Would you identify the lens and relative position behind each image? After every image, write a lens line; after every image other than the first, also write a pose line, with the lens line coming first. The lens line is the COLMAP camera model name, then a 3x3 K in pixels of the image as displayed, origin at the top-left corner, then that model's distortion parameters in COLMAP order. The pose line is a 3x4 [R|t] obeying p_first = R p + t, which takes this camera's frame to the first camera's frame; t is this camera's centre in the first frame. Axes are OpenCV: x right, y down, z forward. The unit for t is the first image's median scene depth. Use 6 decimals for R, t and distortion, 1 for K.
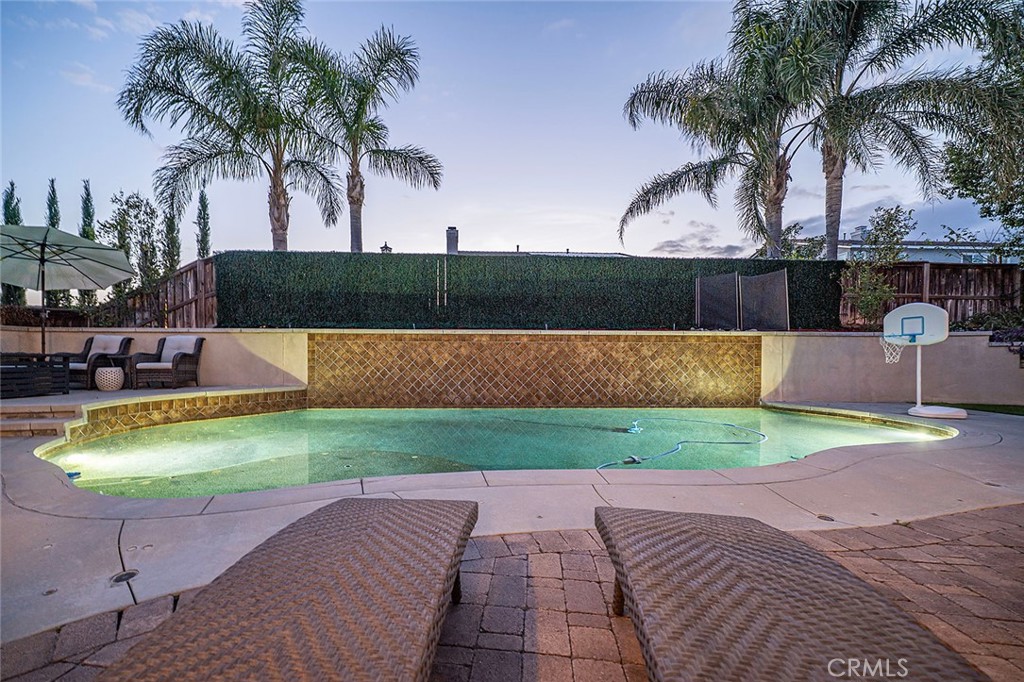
lens RADIAL K [[437.0, 0, 502.7], [0, 437.0, 356.0], [0, 0, 1]] dist [-0.002178, 0.000033]
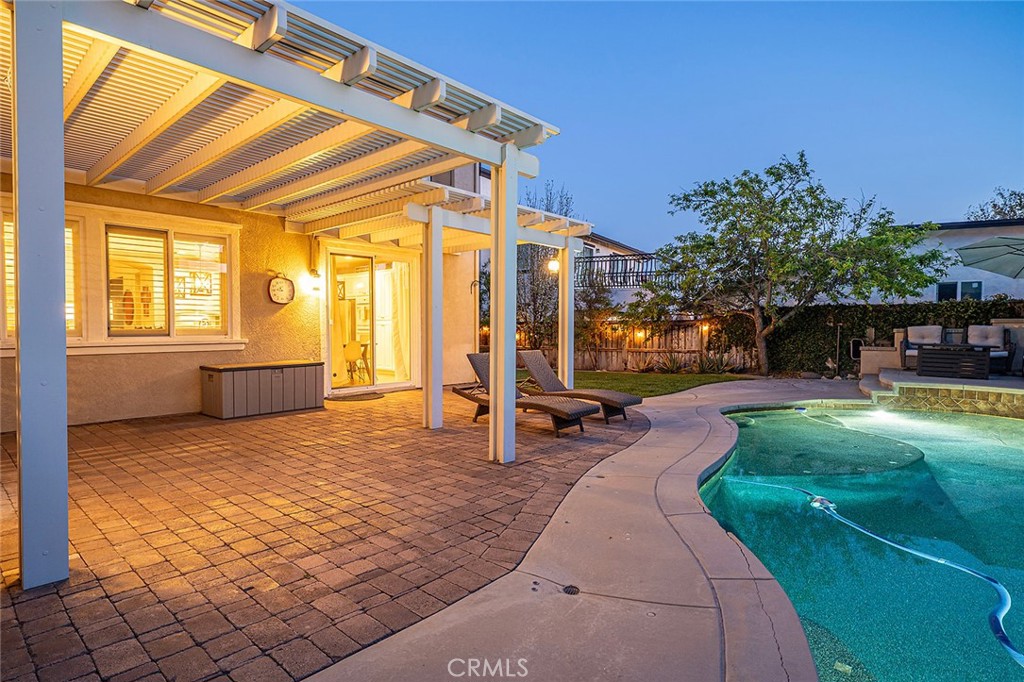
lens RADIAL K [[550.5, 0, 510.5], [0, 550.5, 339.2], [0, 0, 1]] dist [0.007439, 0.000826]
pose [[-0.545617, 0.018160, -0.837838, 0.663486], [-0.013647, 0.999440, 0.030550, -0.034405], [0.837924, 0.028102, -0.545064, 0.522518]]
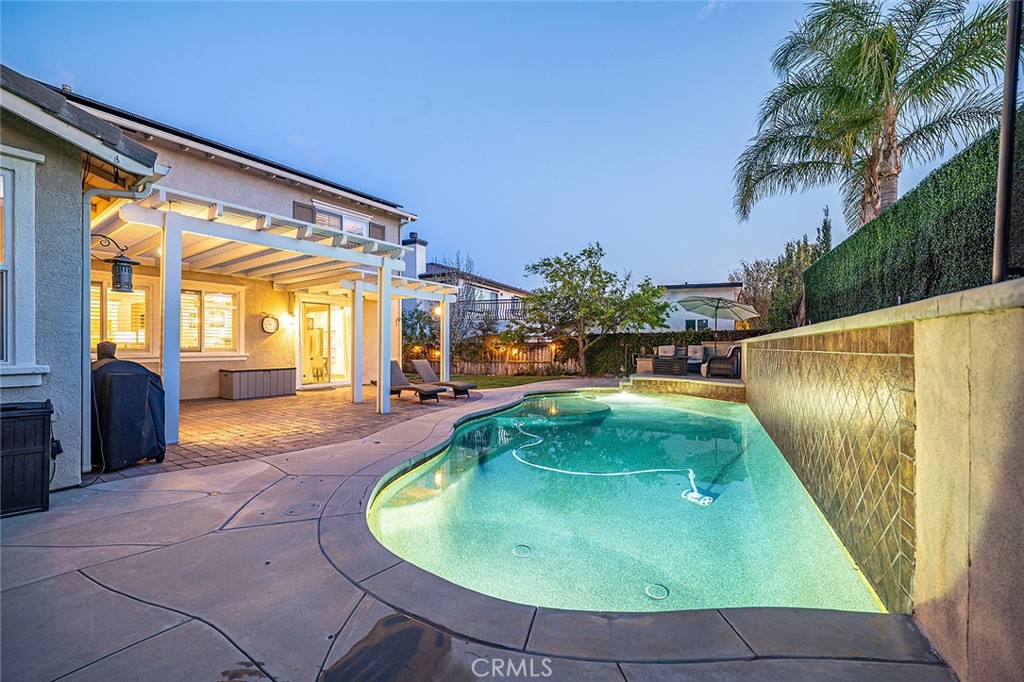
lens RADIAL K [[435.9, 0, 510.5], [0, 435.9, 340.8], [0, 0, 1]] dist [0.001916, -0.001323]
pose [[-0.457361, -0.013861, -0.889173, 0.879835], [-0.012253, 0.999882, -0.009284, -0.034491], [0.889196, 0.006649, -0.457477, 0.858247]]
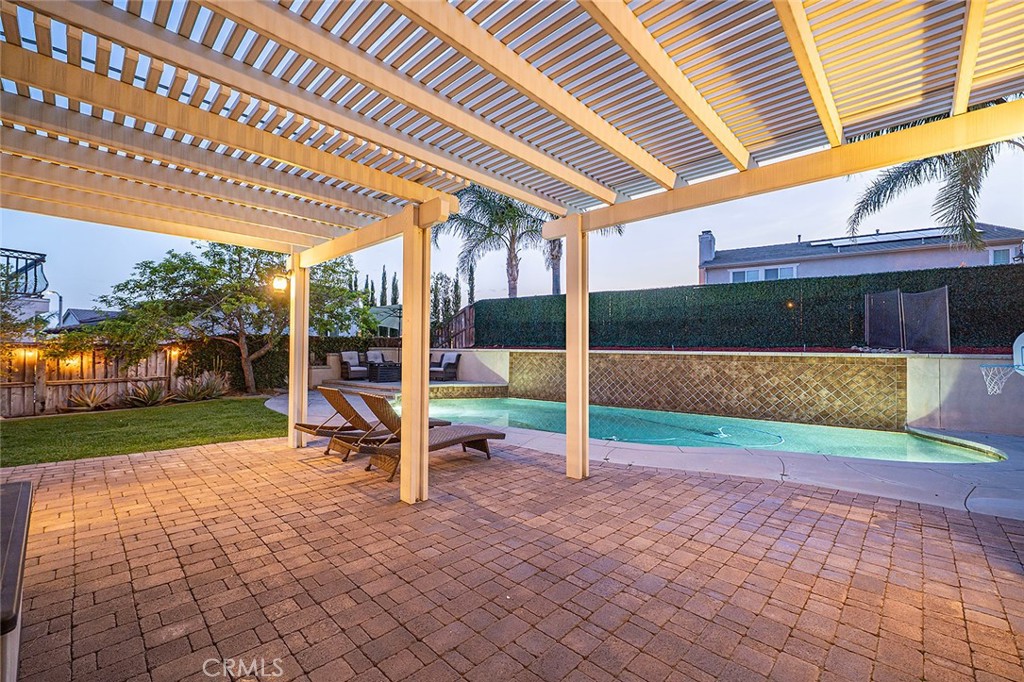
lens RADIAL K [[413.7, 0, 503.8], [0, 413.7, 342.0], [0, 0, 1]] dist [-0.001699, -0.000249]
pose [[0.815783, -0.002237, -0.578354, 0.409283], [-0.018965, 0.999351, -0.030616, -0.037887], [0.578047, 0.035945, 0.815212, -0.266629]]
